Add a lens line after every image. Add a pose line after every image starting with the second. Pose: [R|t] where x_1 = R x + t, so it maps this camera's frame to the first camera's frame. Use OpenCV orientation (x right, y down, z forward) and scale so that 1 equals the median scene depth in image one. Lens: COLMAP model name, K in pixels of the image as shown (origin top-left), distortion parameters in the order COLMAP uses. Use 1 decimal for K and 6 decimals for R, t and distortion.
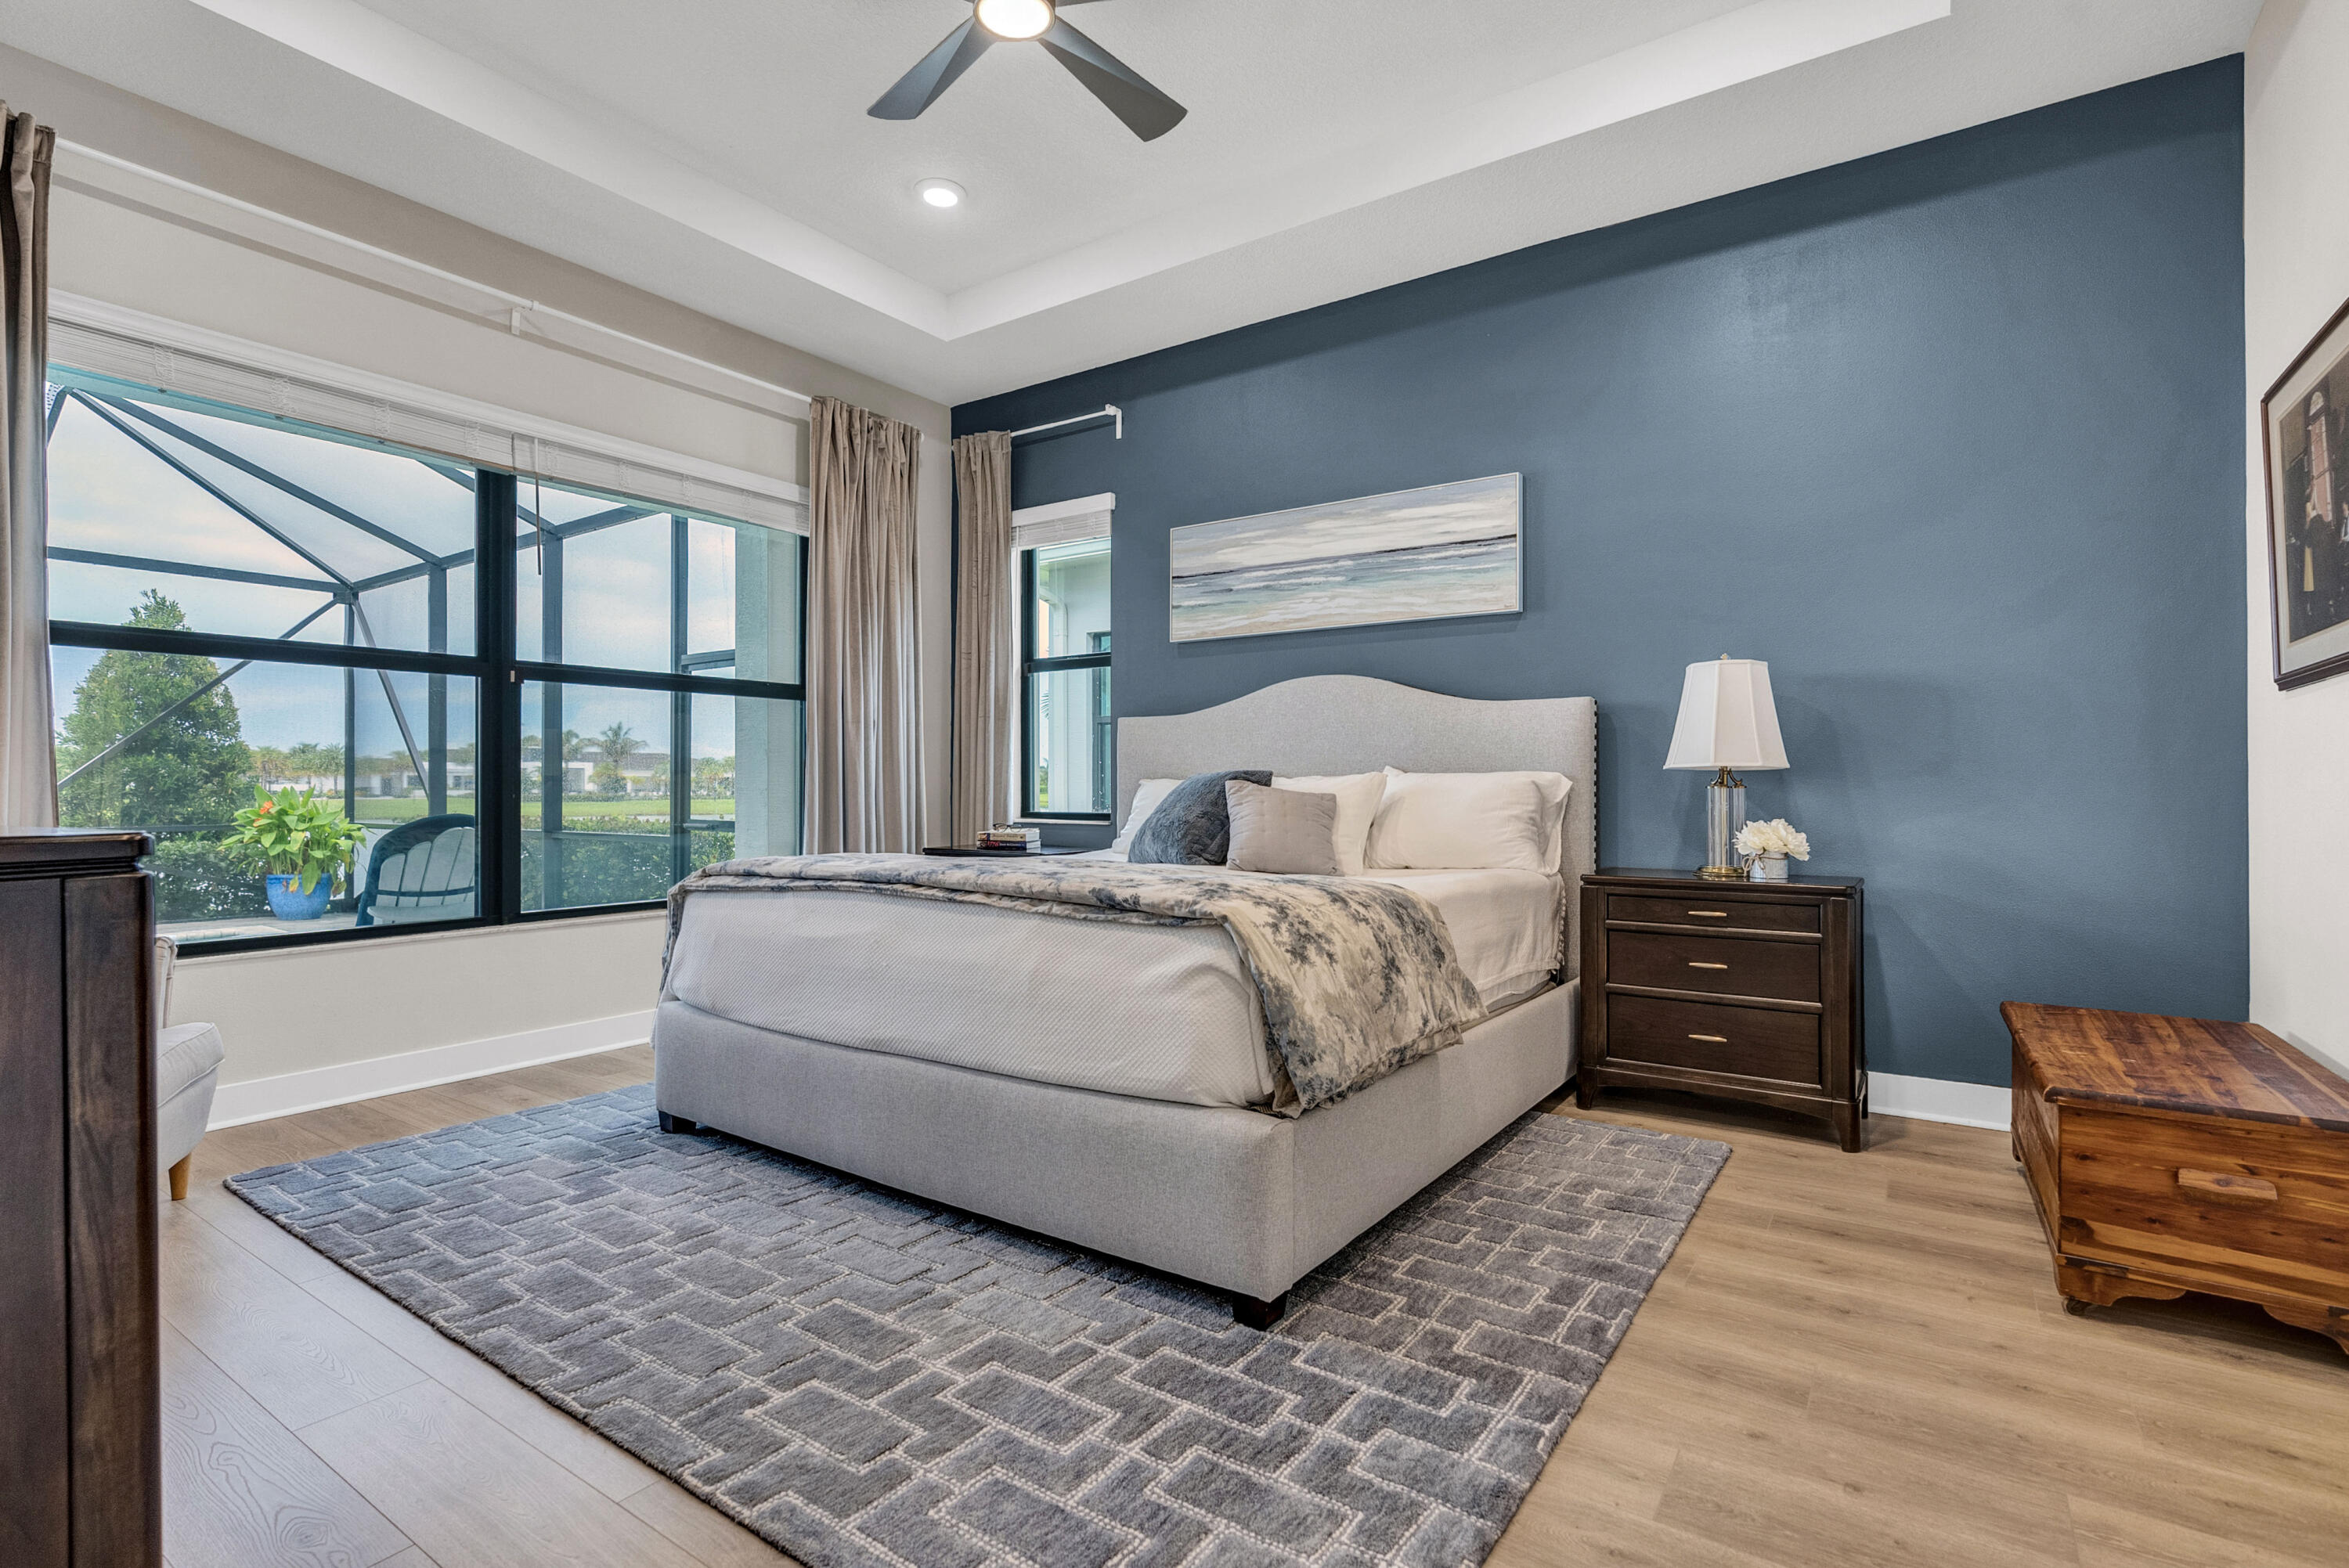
lens RADIAL K [[1077.2, 0, 1170.8], [0, 1077.2, 778.2], [0, 0, 1]] dist [-0.011192, 0.003336]
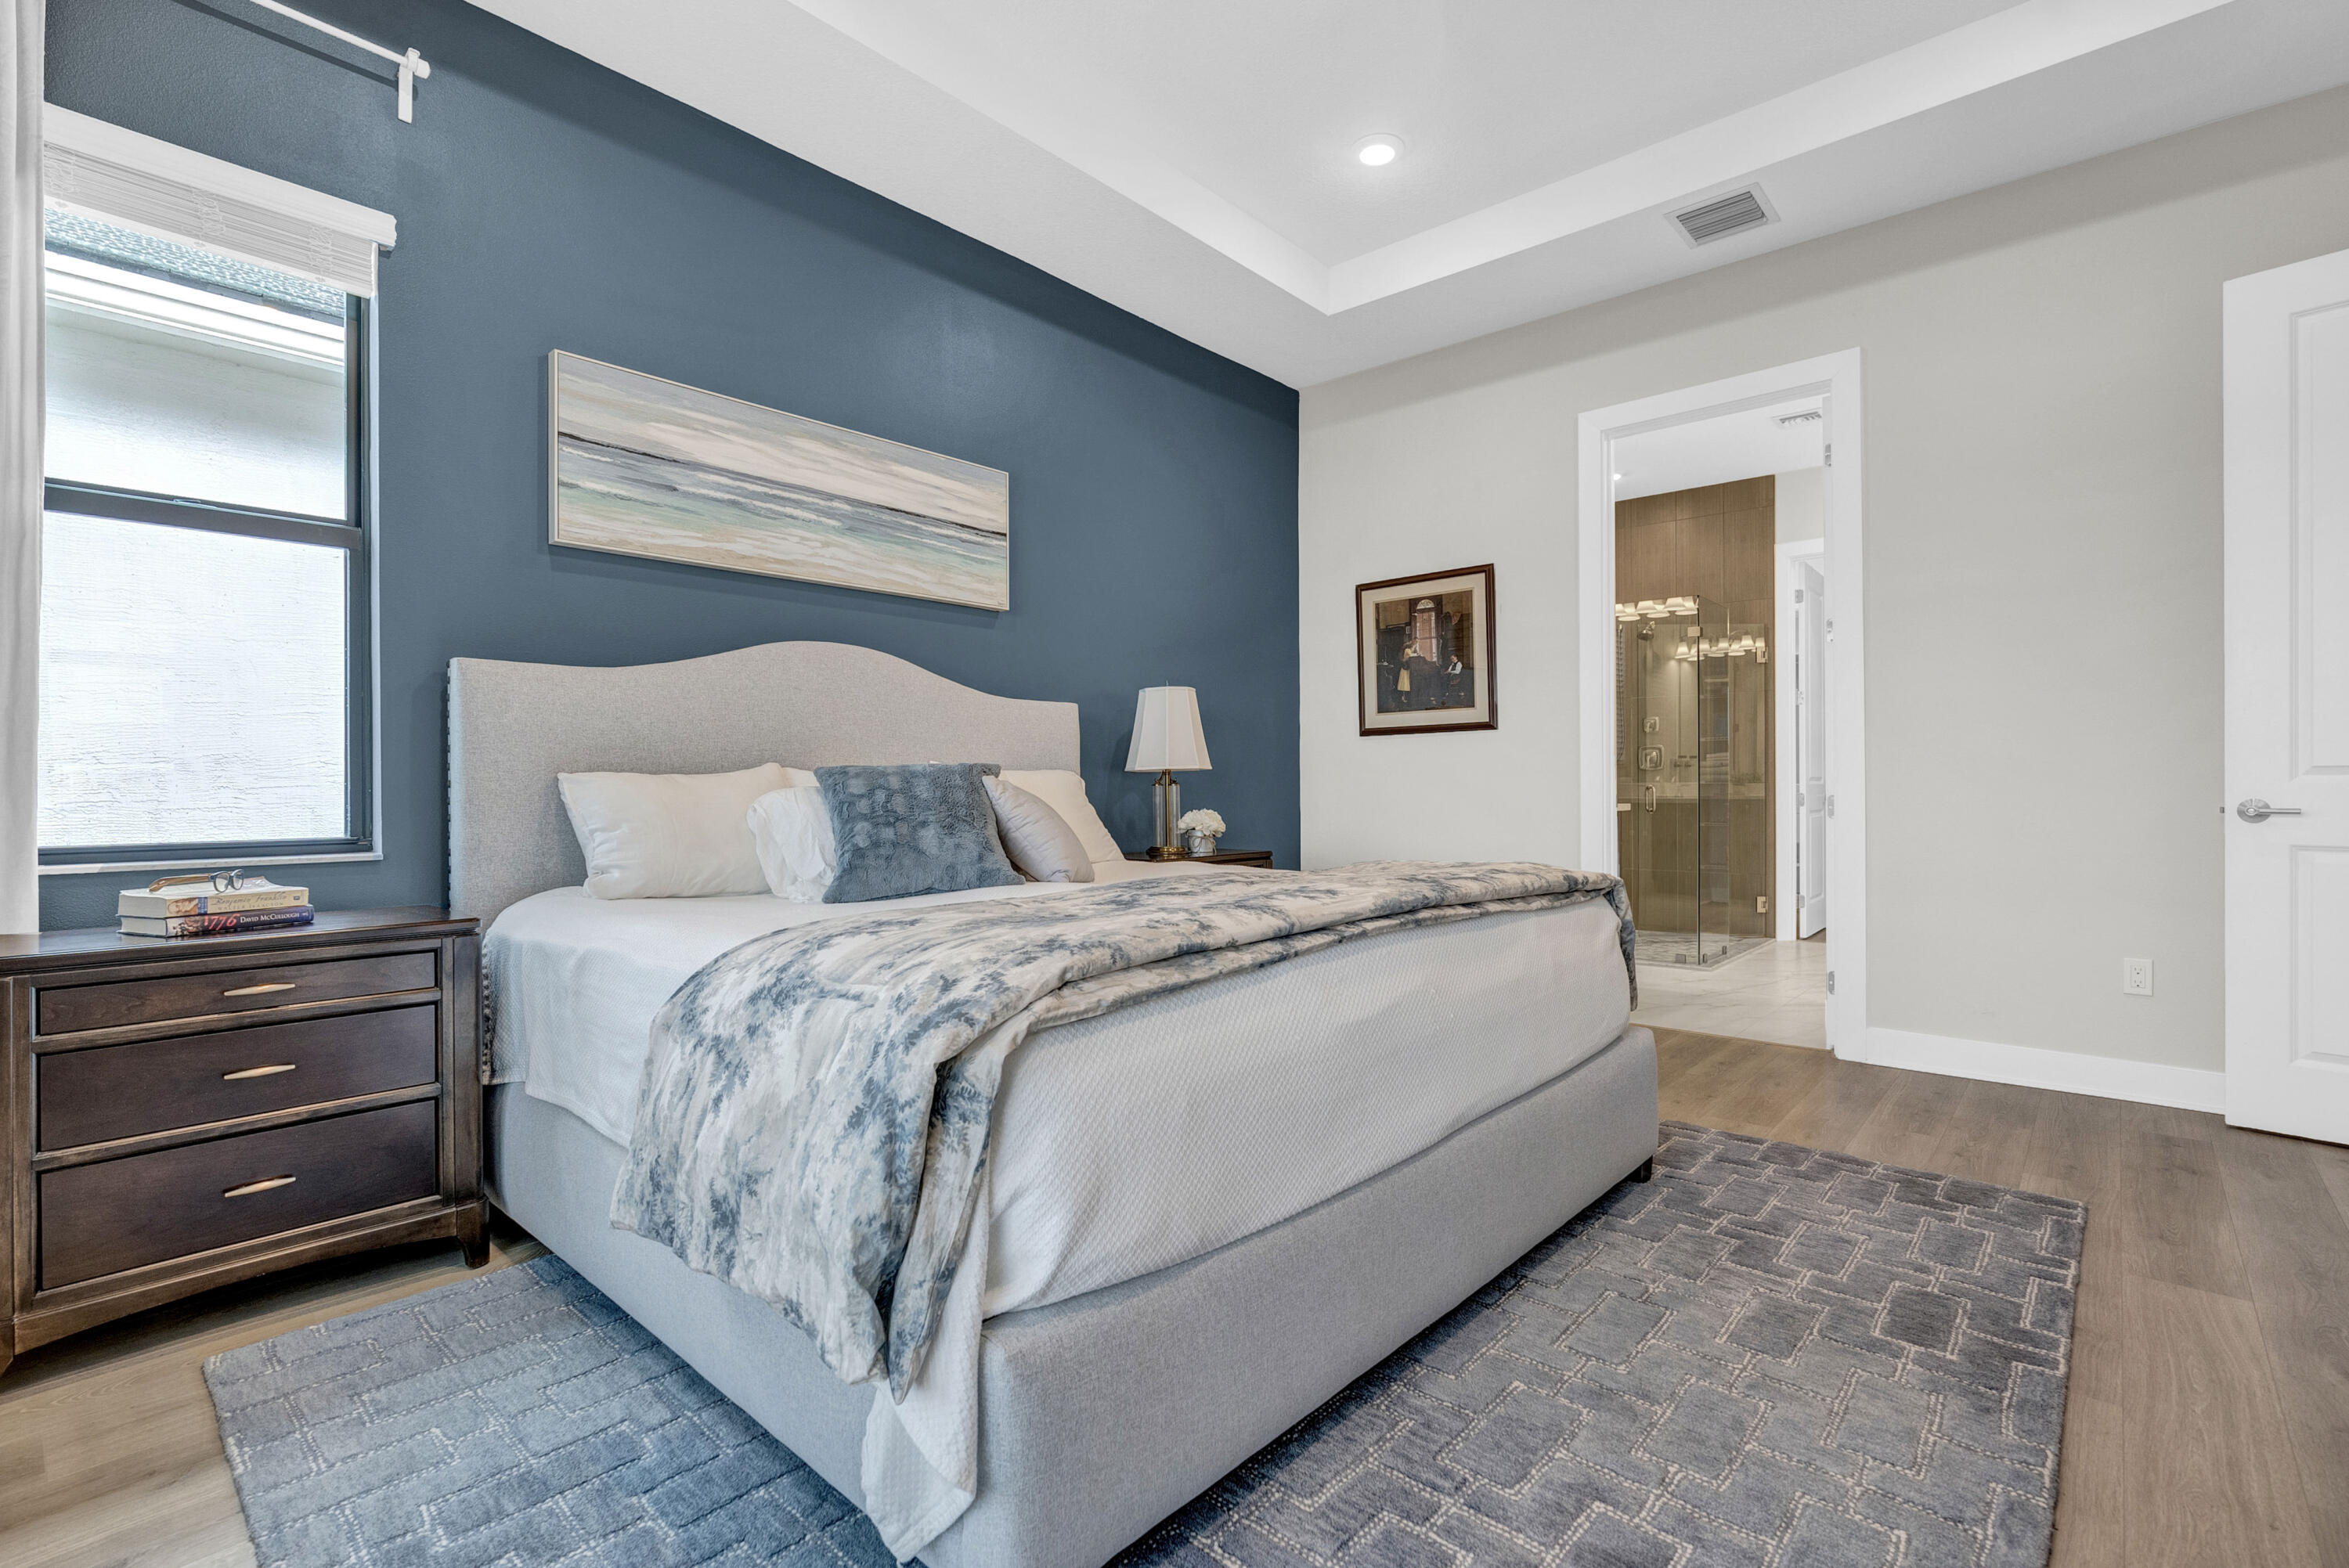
lens RADIAL K [[1077.2, 0, 1194.7], [0, 1077.2, 805.2], [0, 0, 1]] dist [-0.011192, 0.003336]
pose [[0.122180, -0.016473, 0.992371, -0.653330], [-0.005927, 0.999832, 0.017327, 0.008807], [-0.992490, -0.007999, 0.122061, 0.688950]]
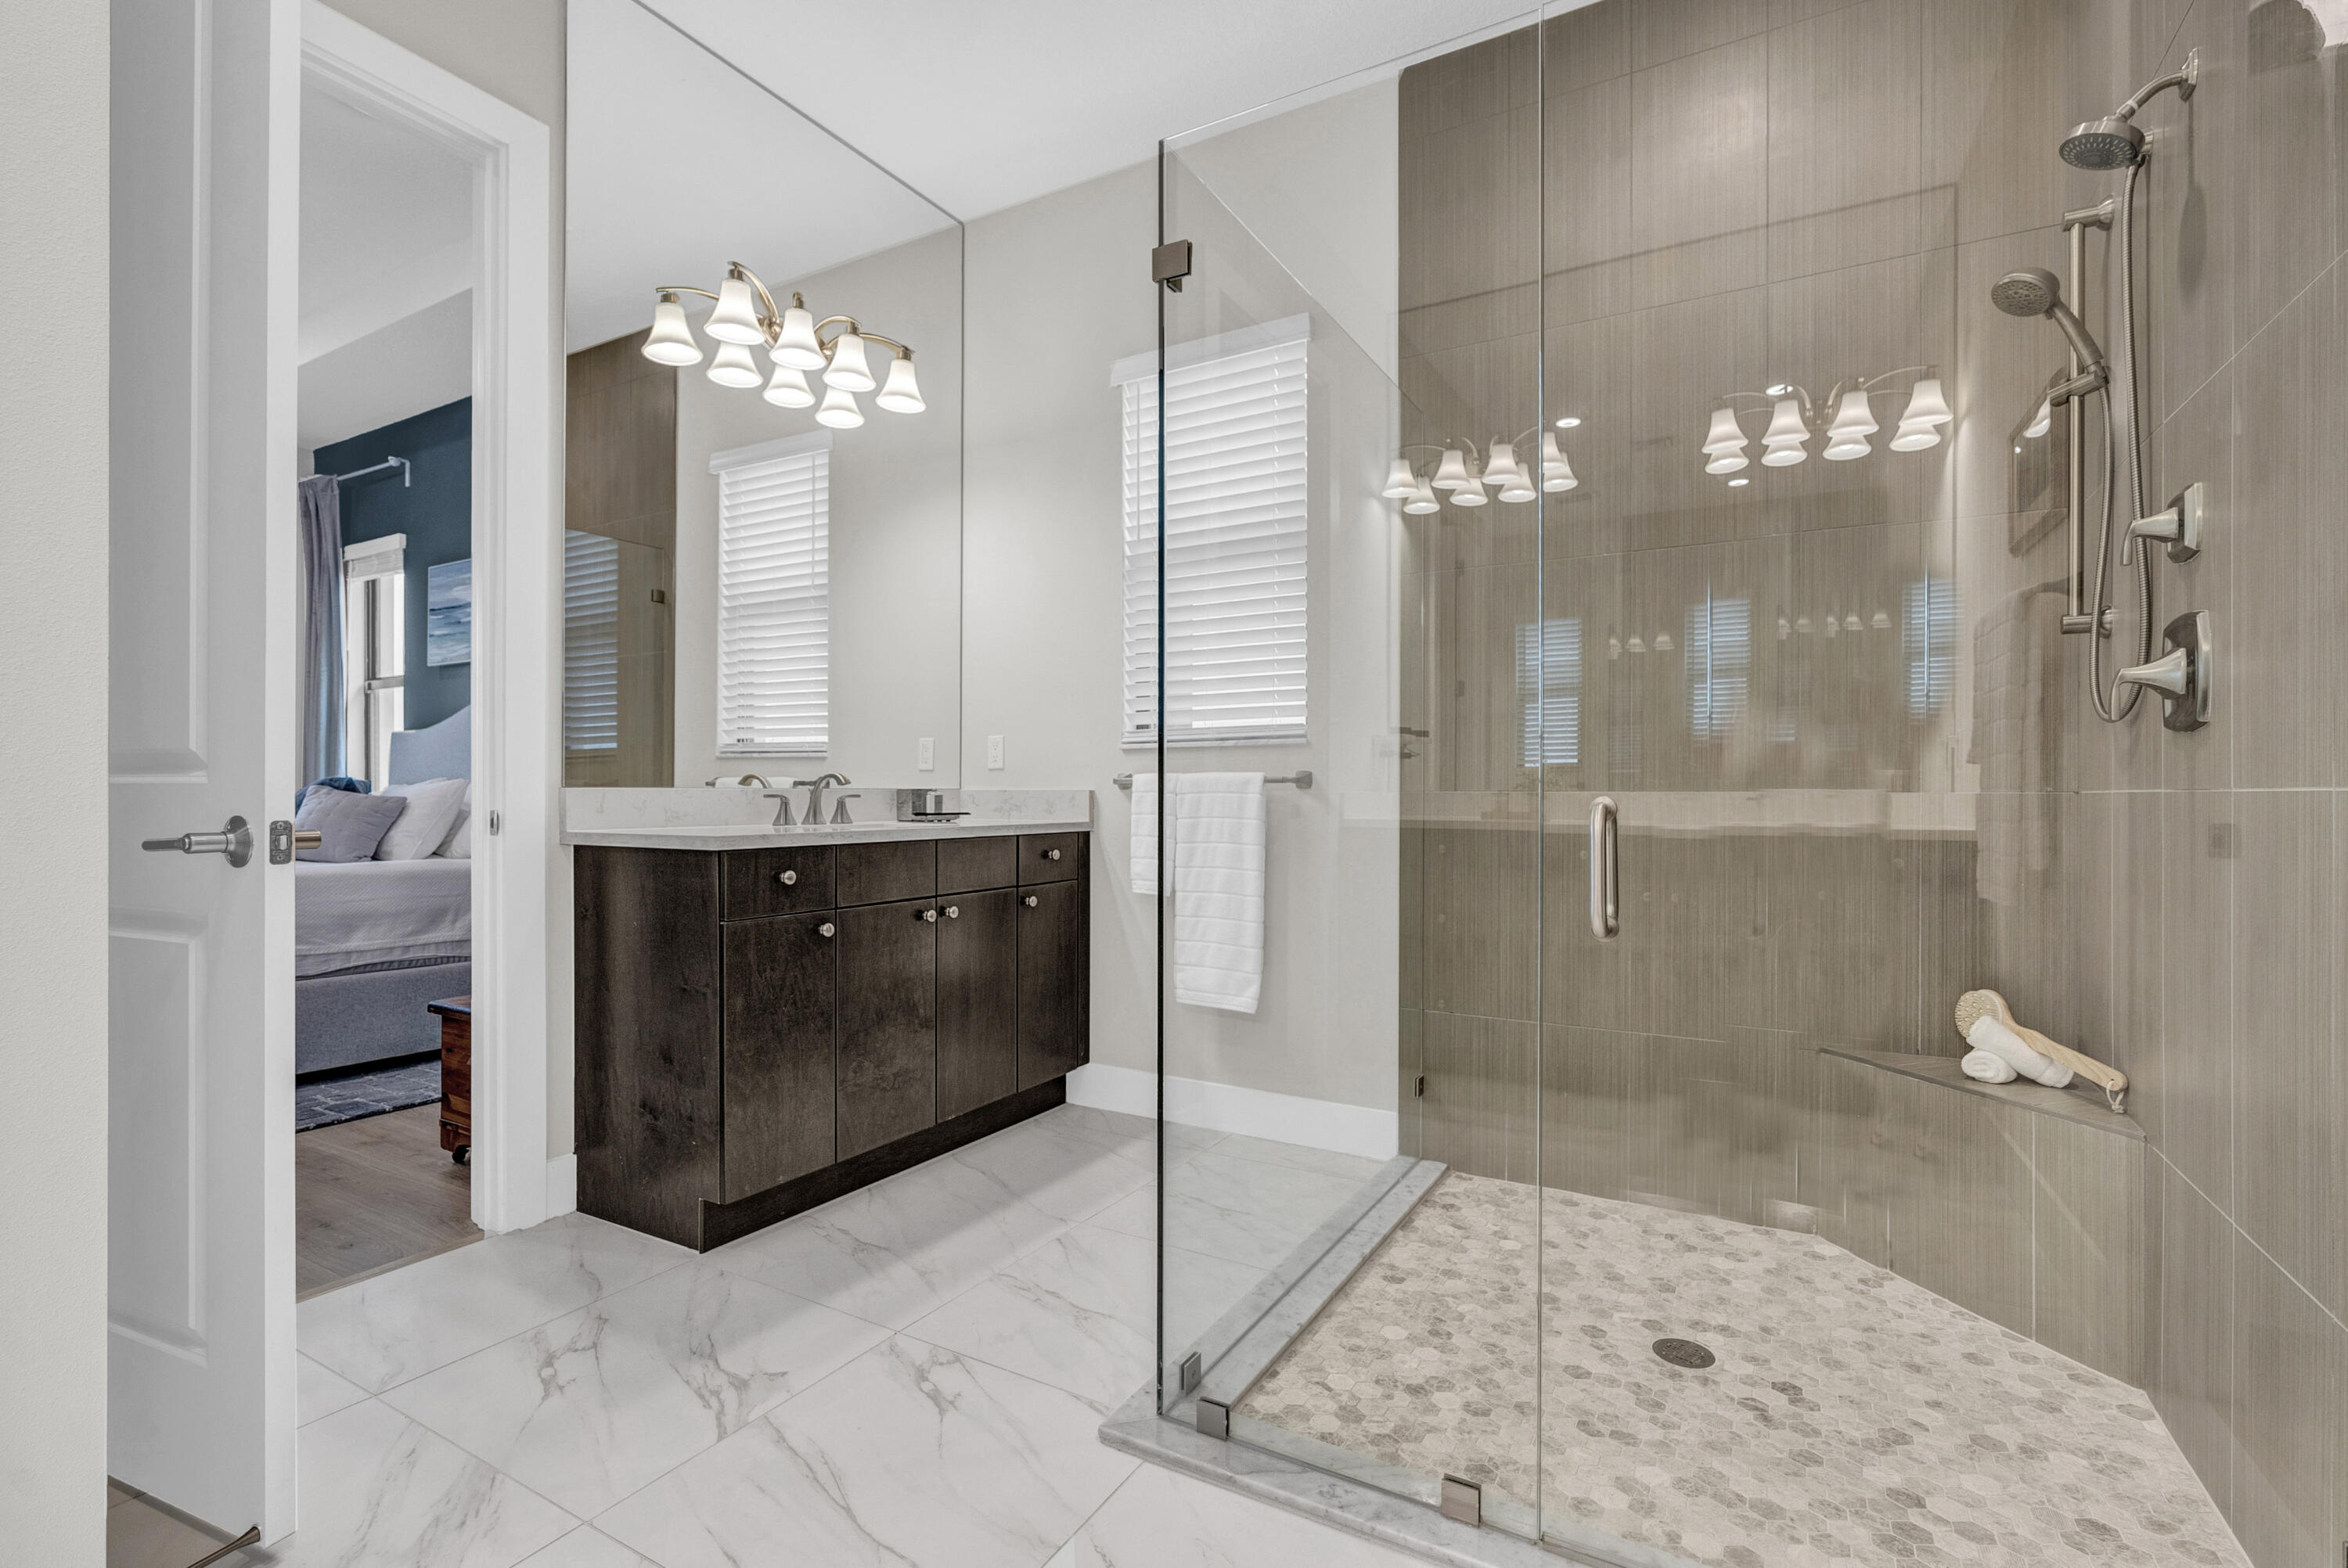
lens RADIAL K [[1076.7, 0, 1185.1], [0, 1076.7, 791.3], [0, 0, 1]] dist [-0.011192, 0.003336]
pose [[0.996616, -0.000359, 0.082194, 0.858497], [-0.000160, 0.999980, 0.006299, 0.000643], [-0.082195, -0.006291, 0.996596, -0.252570]]
